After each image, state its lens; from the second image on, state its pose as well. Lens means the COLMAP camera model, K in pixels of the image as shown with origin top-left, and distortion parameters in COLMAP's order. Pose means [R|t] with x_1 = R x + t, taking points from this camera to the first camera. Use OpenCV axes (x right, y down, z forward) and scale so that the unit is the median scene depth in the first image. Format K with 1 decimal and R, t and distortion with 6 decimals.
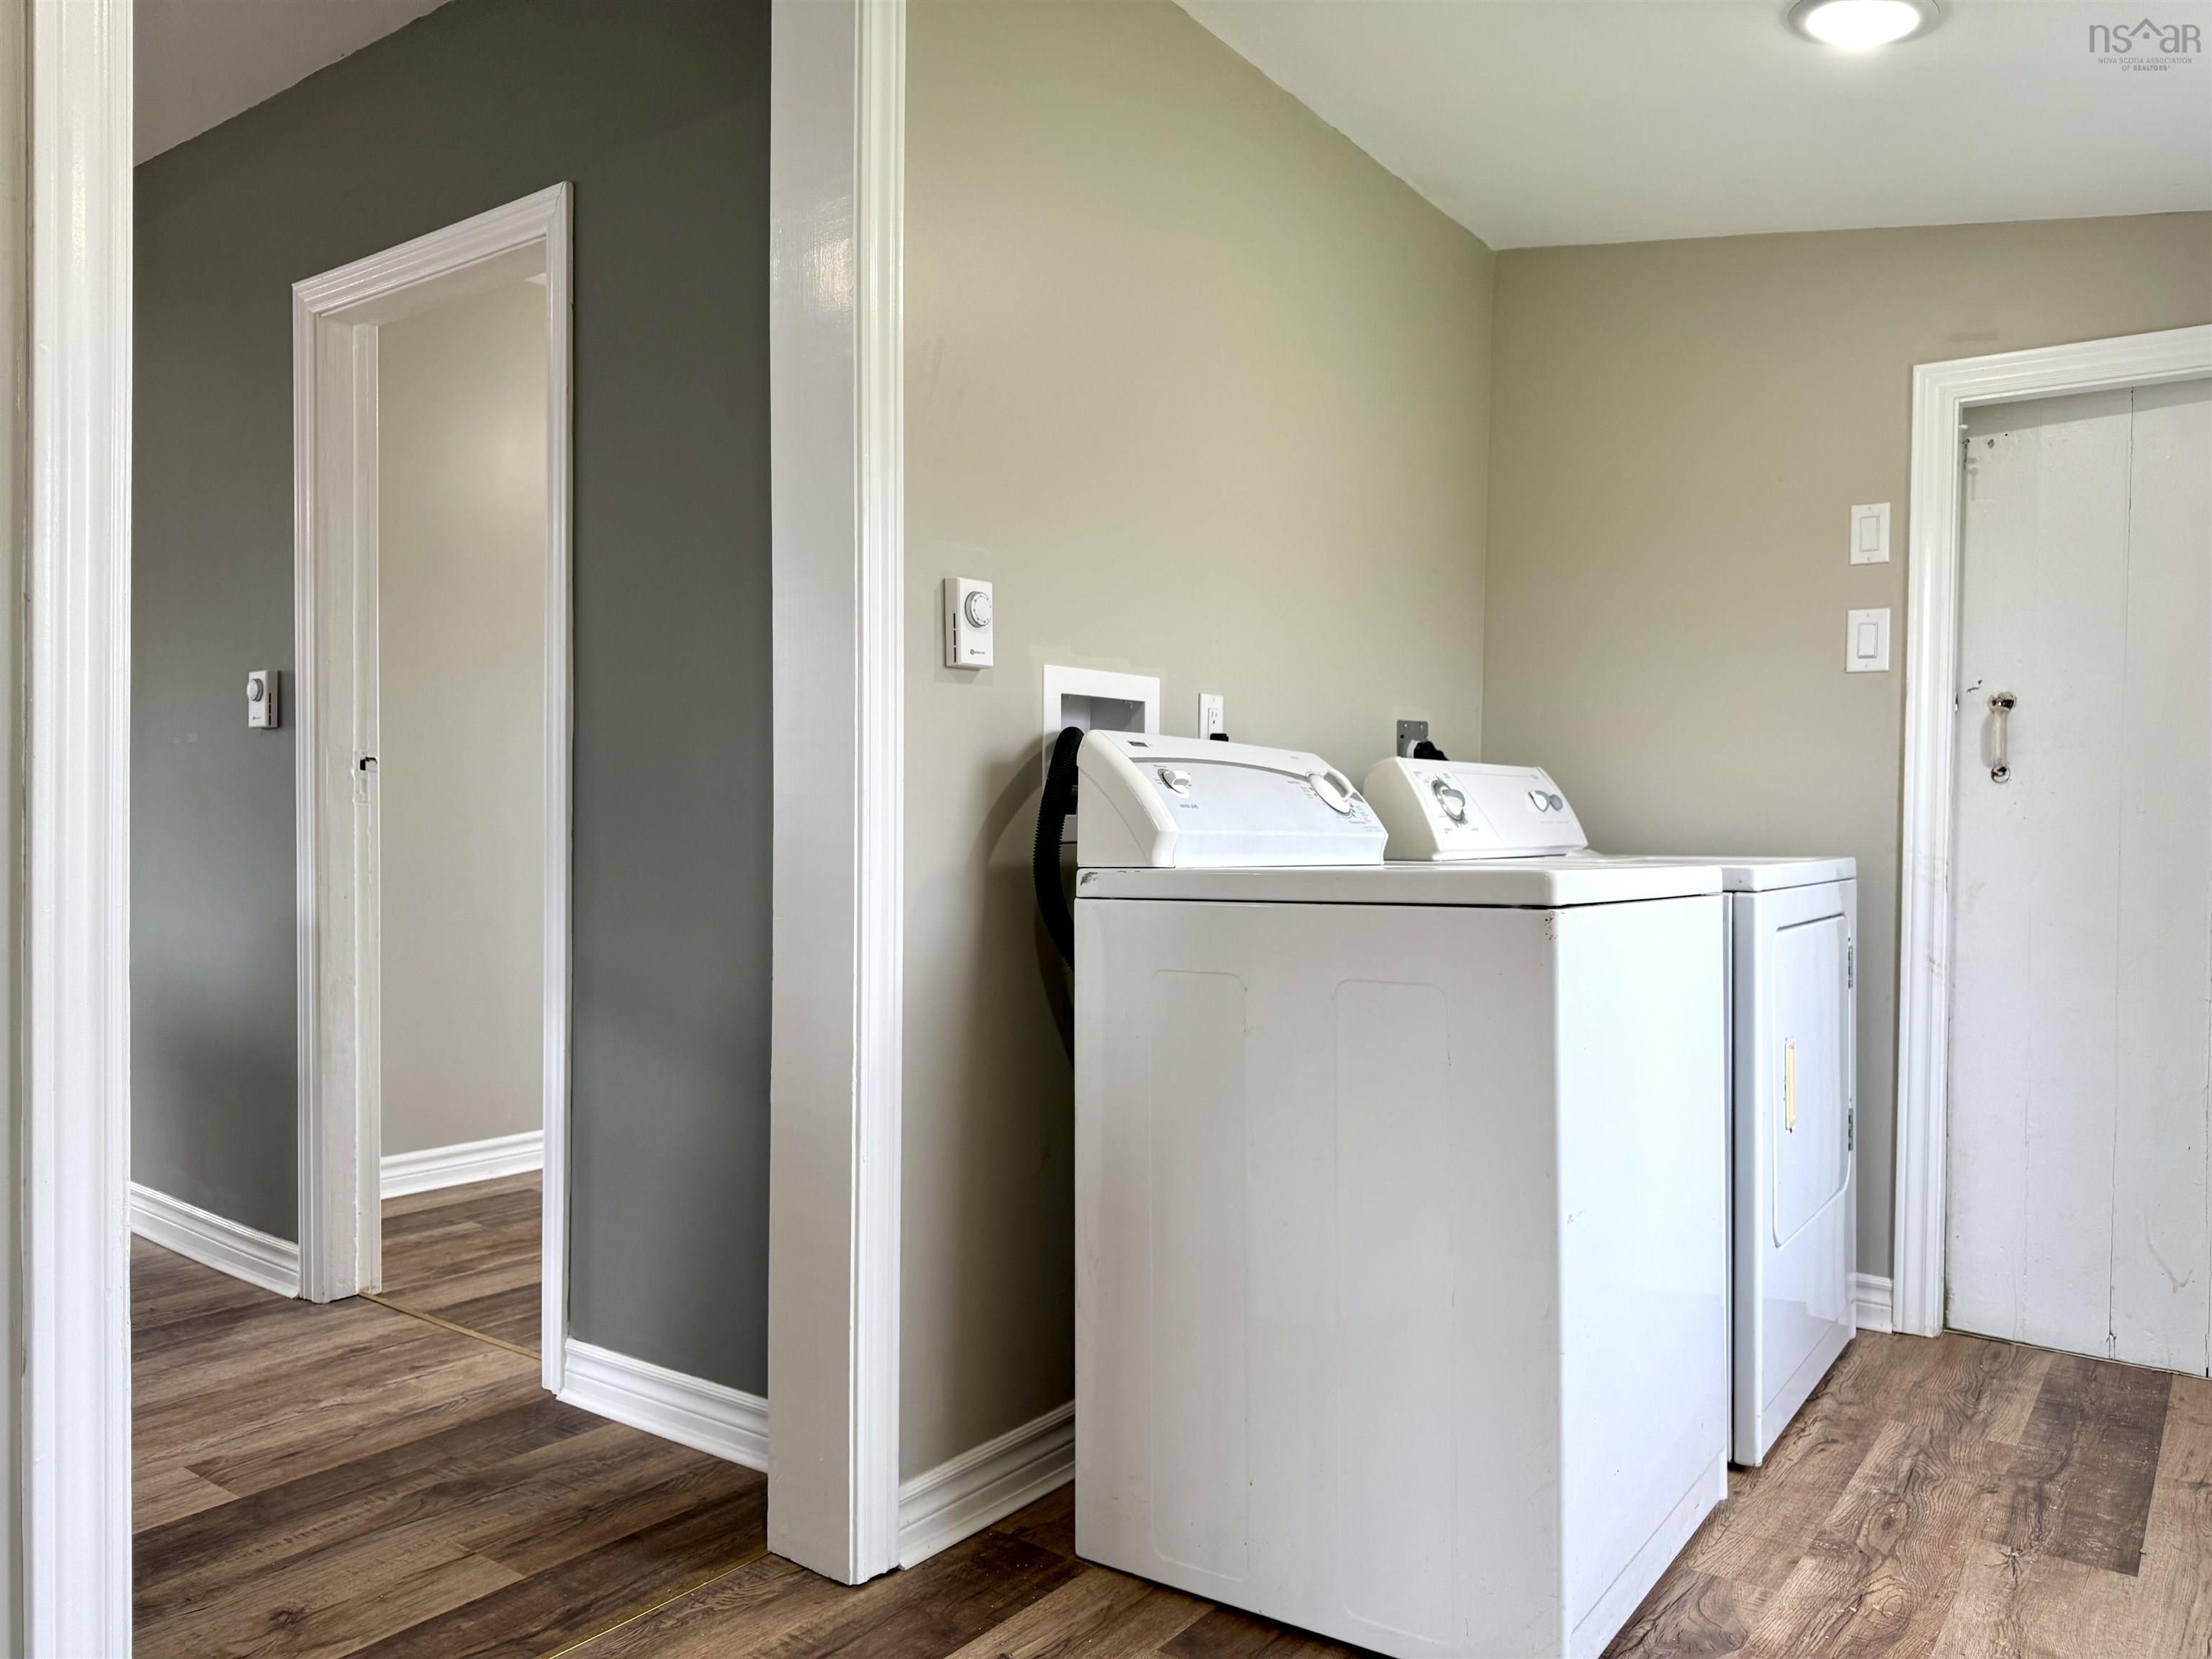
lens RADIAL K [[1538.8, 0, 1104.6], [0, 1538.8, 833.8], [0, 0, 1]] dist [-0.005610, -0.030116]
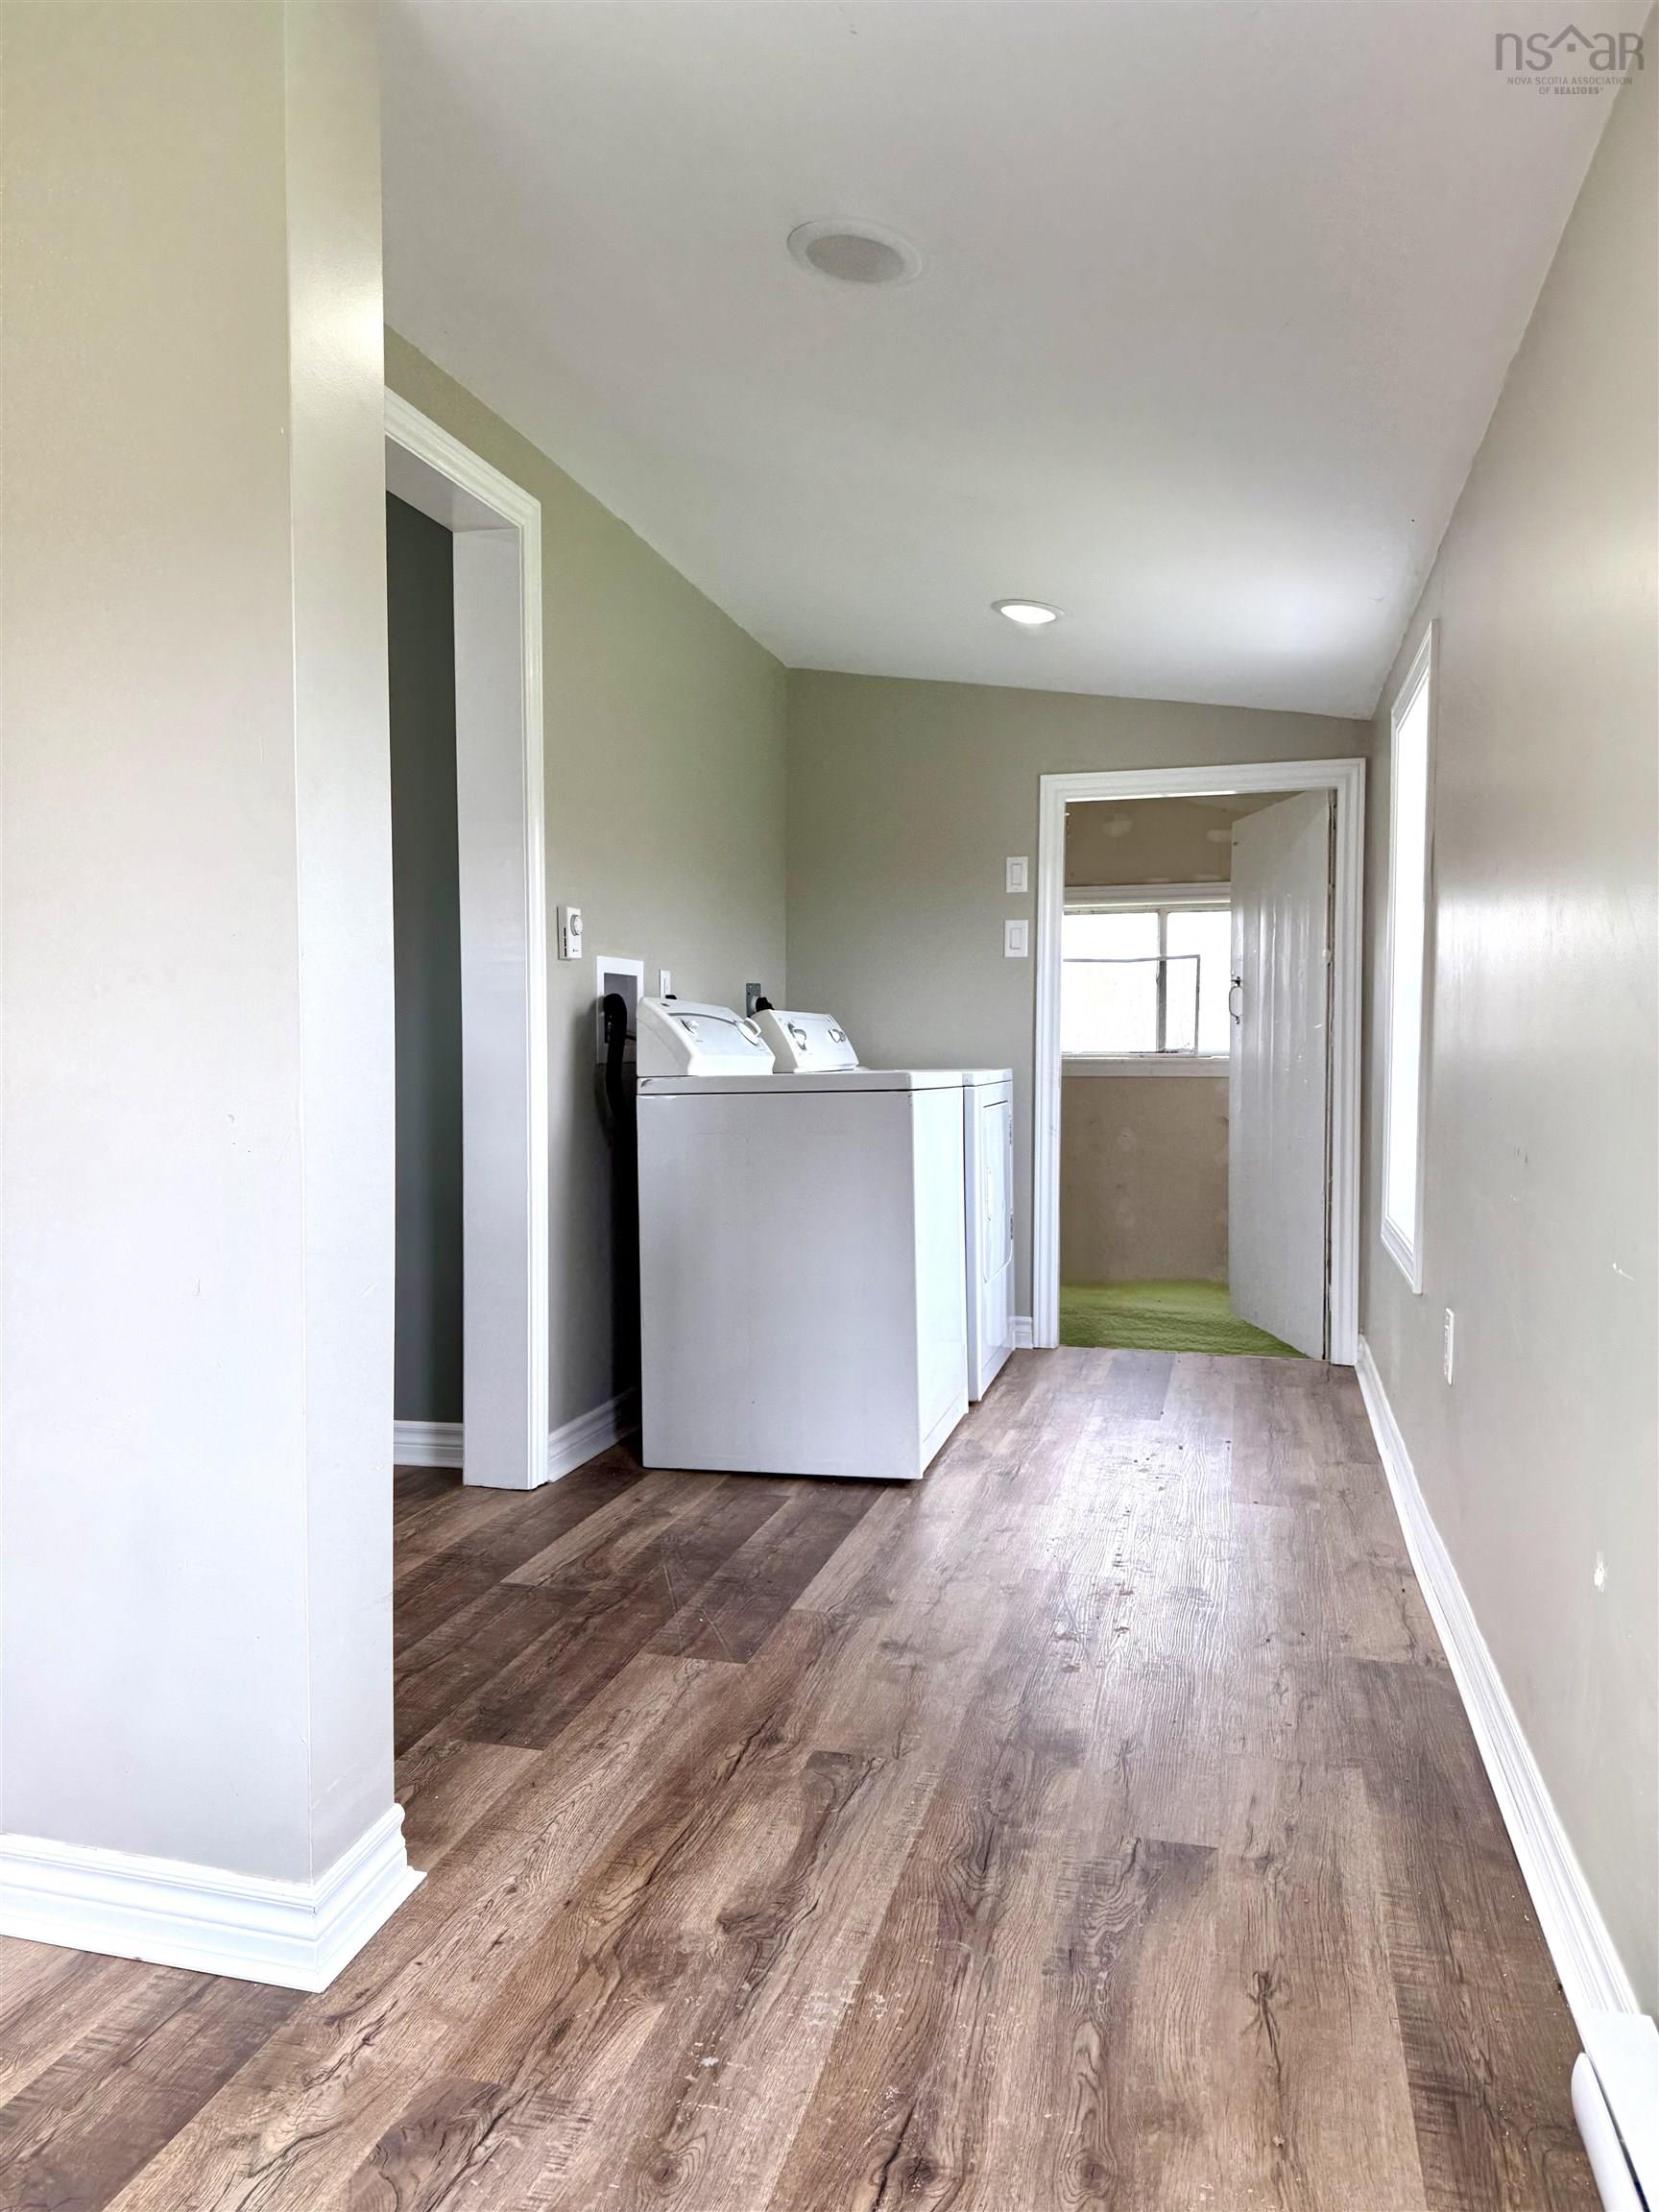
lens RADIAL K [[1571.4, 0, 829.5], [0, 1571.4, 1106.0], [0, 0, 1]] dist [-0.000039, -0.008766]
pose [[0.924612, -0.019060, 0.380434, -0.444809], [0.008529, 0.999533, 0.029348, 0.004930], [-0.380816, -0.023891, 0.924342, -0.656609]]
